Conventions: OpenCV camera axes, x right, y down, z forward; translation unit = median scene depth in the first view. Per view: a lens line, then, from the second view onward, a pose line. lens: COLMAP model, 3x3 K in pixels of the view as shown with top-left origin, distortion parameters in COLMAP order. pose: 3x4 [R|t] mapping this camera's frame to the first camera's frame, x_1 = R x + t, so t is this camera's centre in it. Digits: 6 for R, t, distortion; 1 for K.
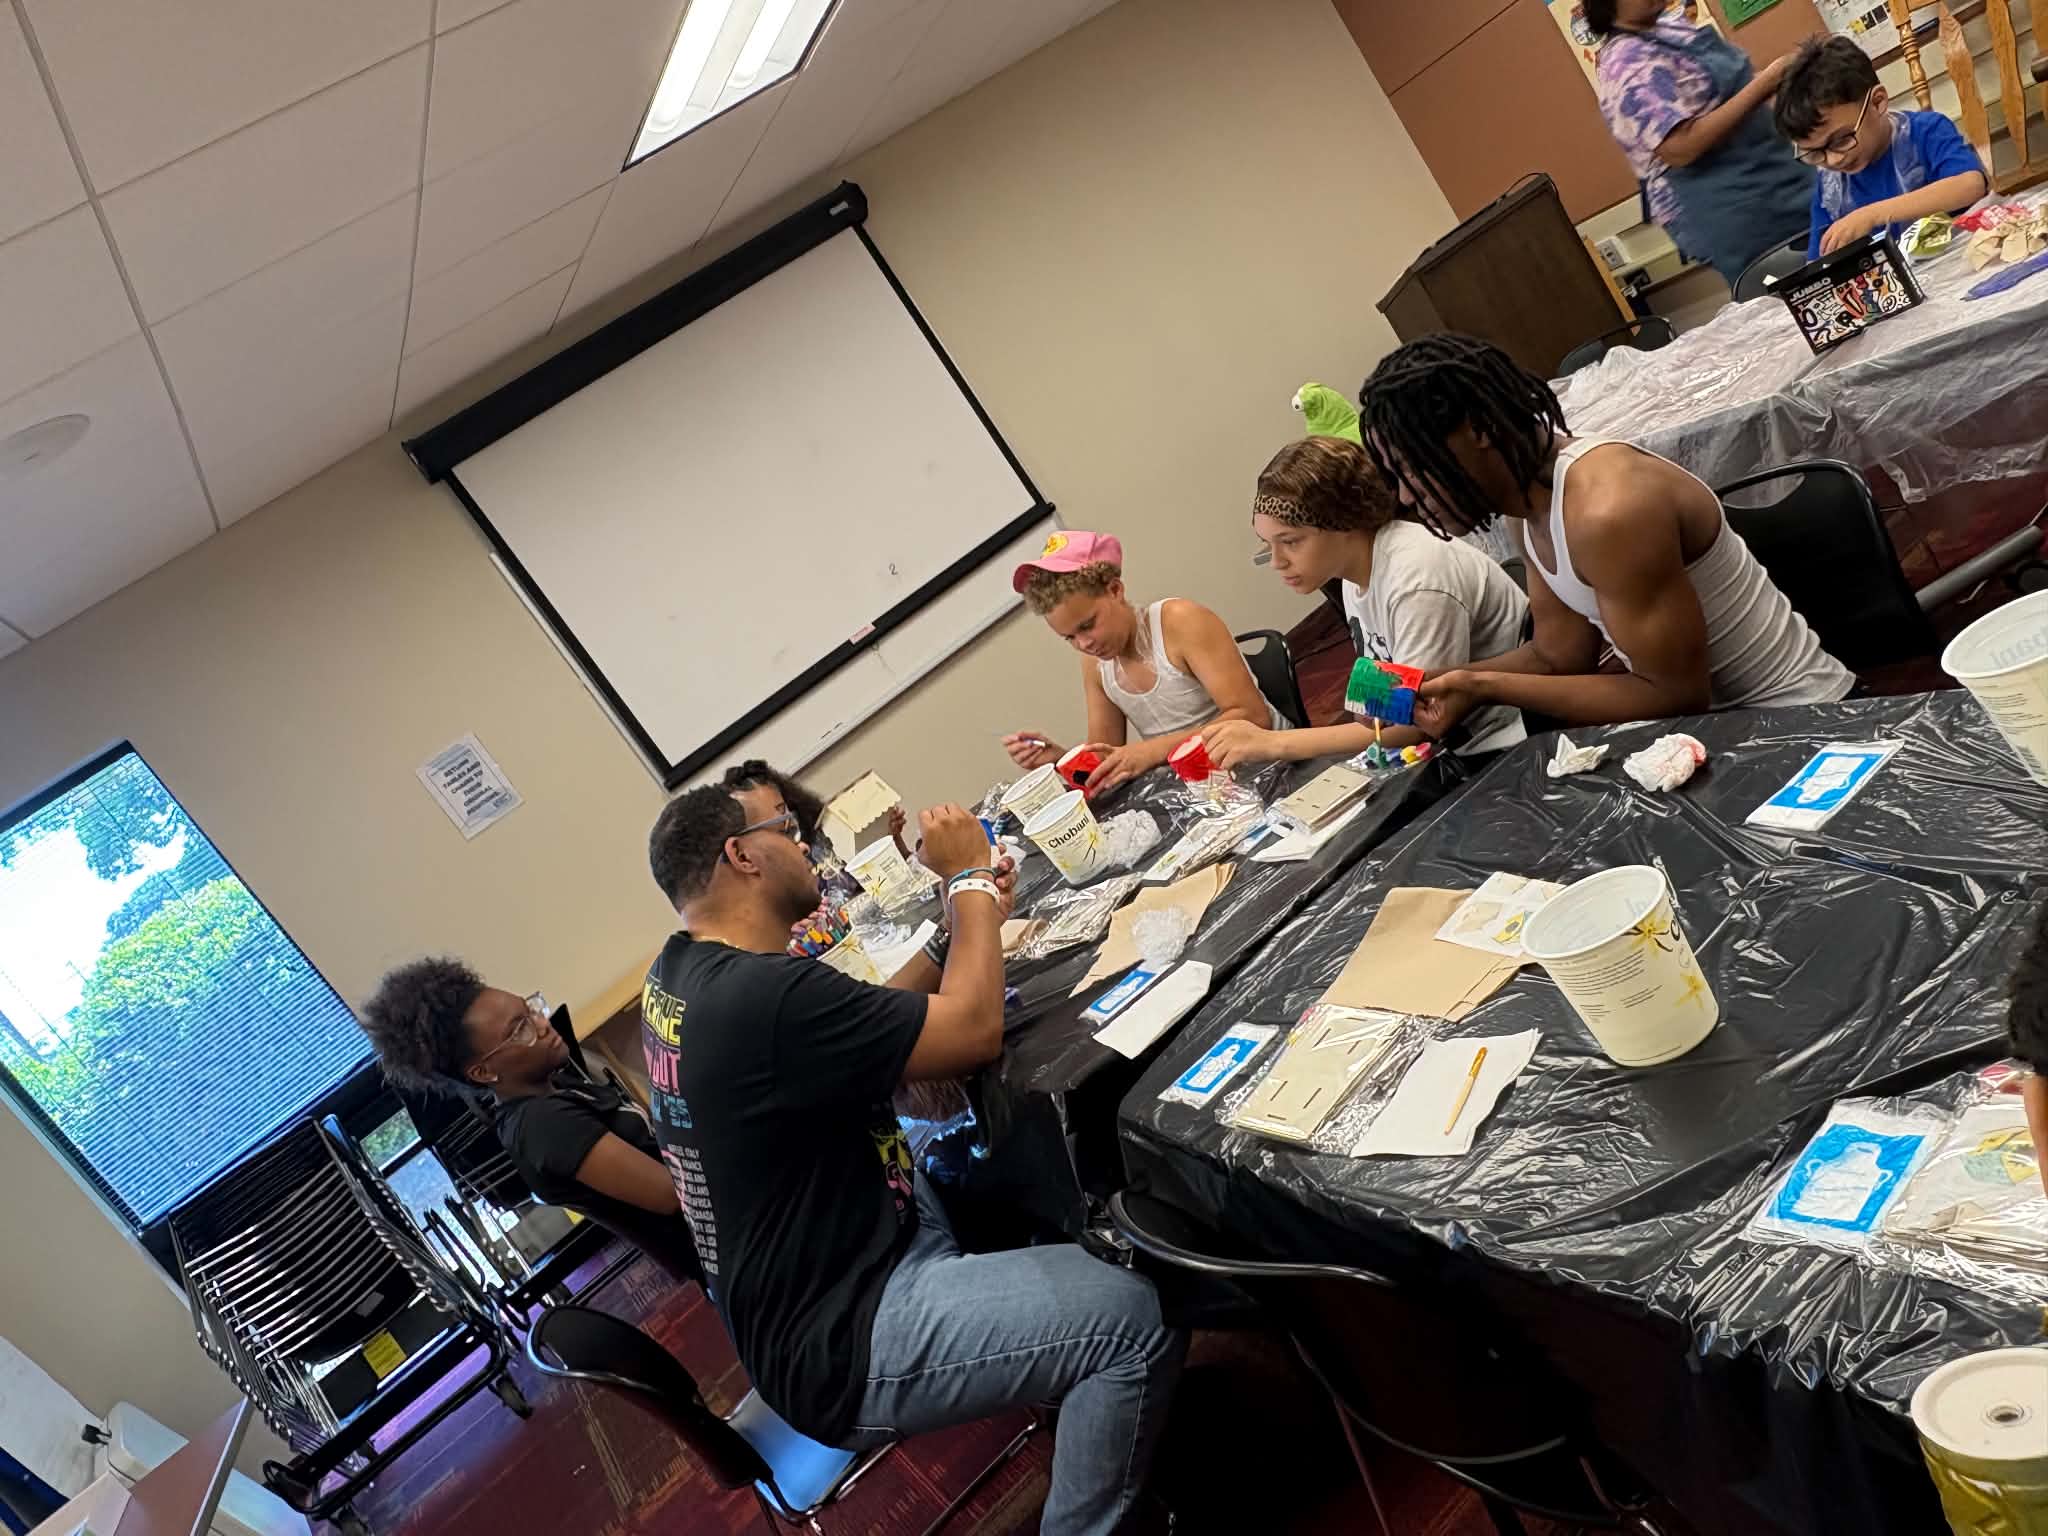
lens RADIAL K [[1564.7, 0, 1024.0], [0, 1564.7, 768.0], [0, 0, 1]] dist [0.003180, -0.003106]
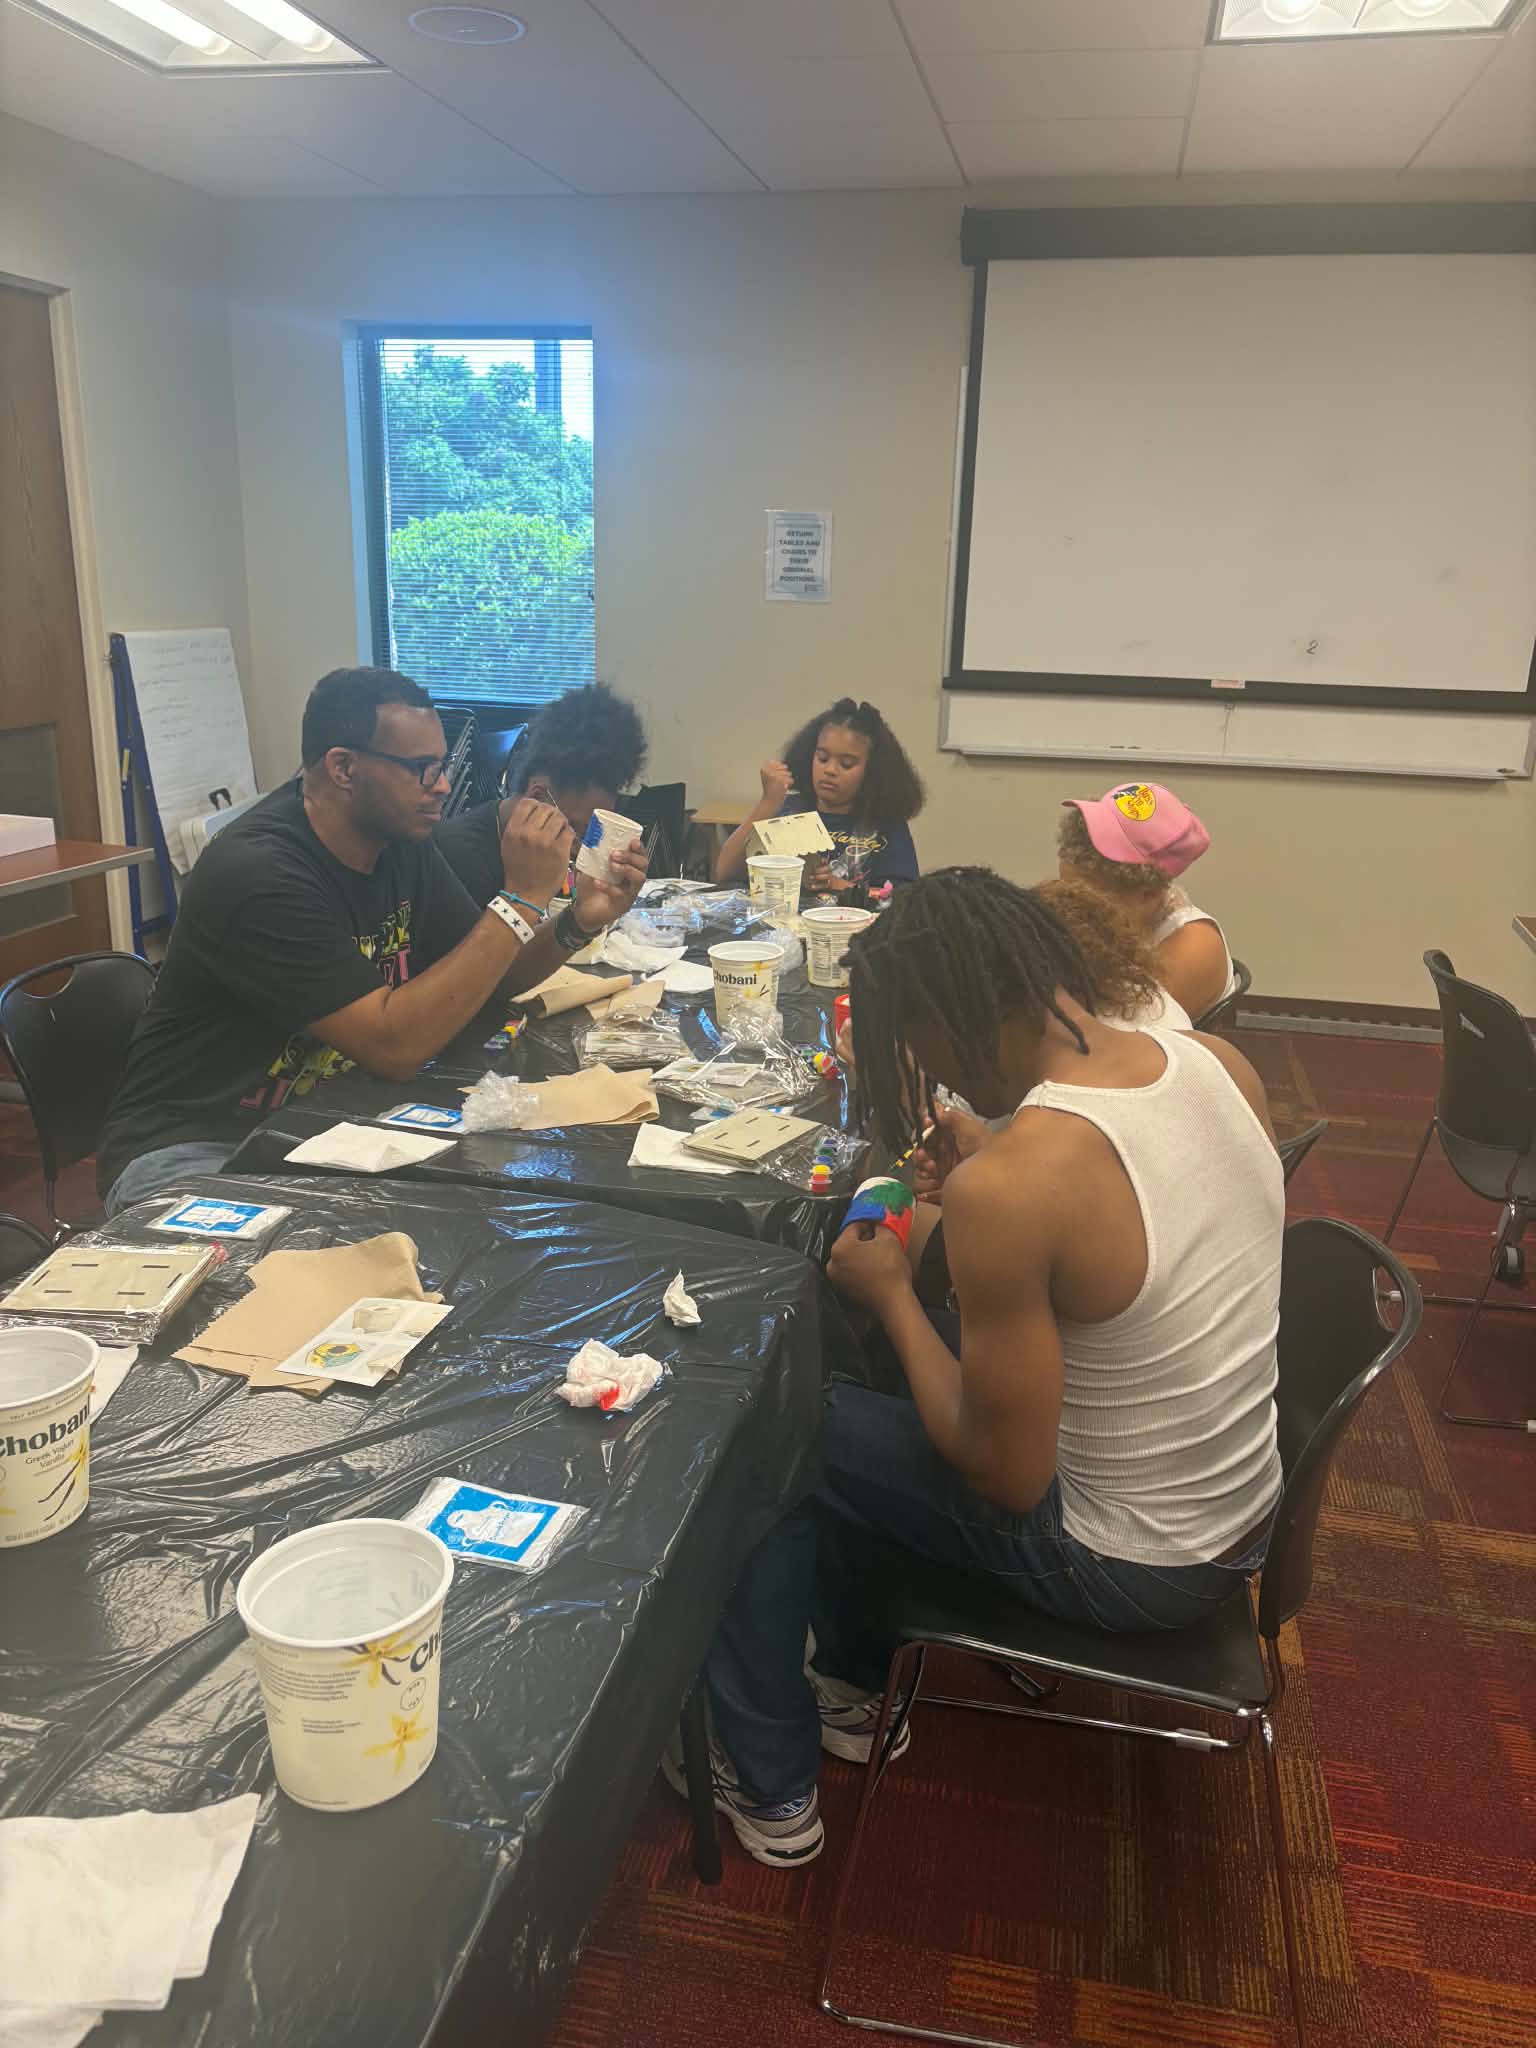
lens RADIAL K [[1564.7, 0, 769.6], [0, 1564.7, 1056.2], [0, 0, 1]] dist [0.003180, -0.003106]
pose [[0.613169, 0.713176, -0.339712, 0.426697], [-0.582774, 0.698708, 0.414948, -0.352994], [0.533290, -0.056458, 0.844047, 0.246629]]
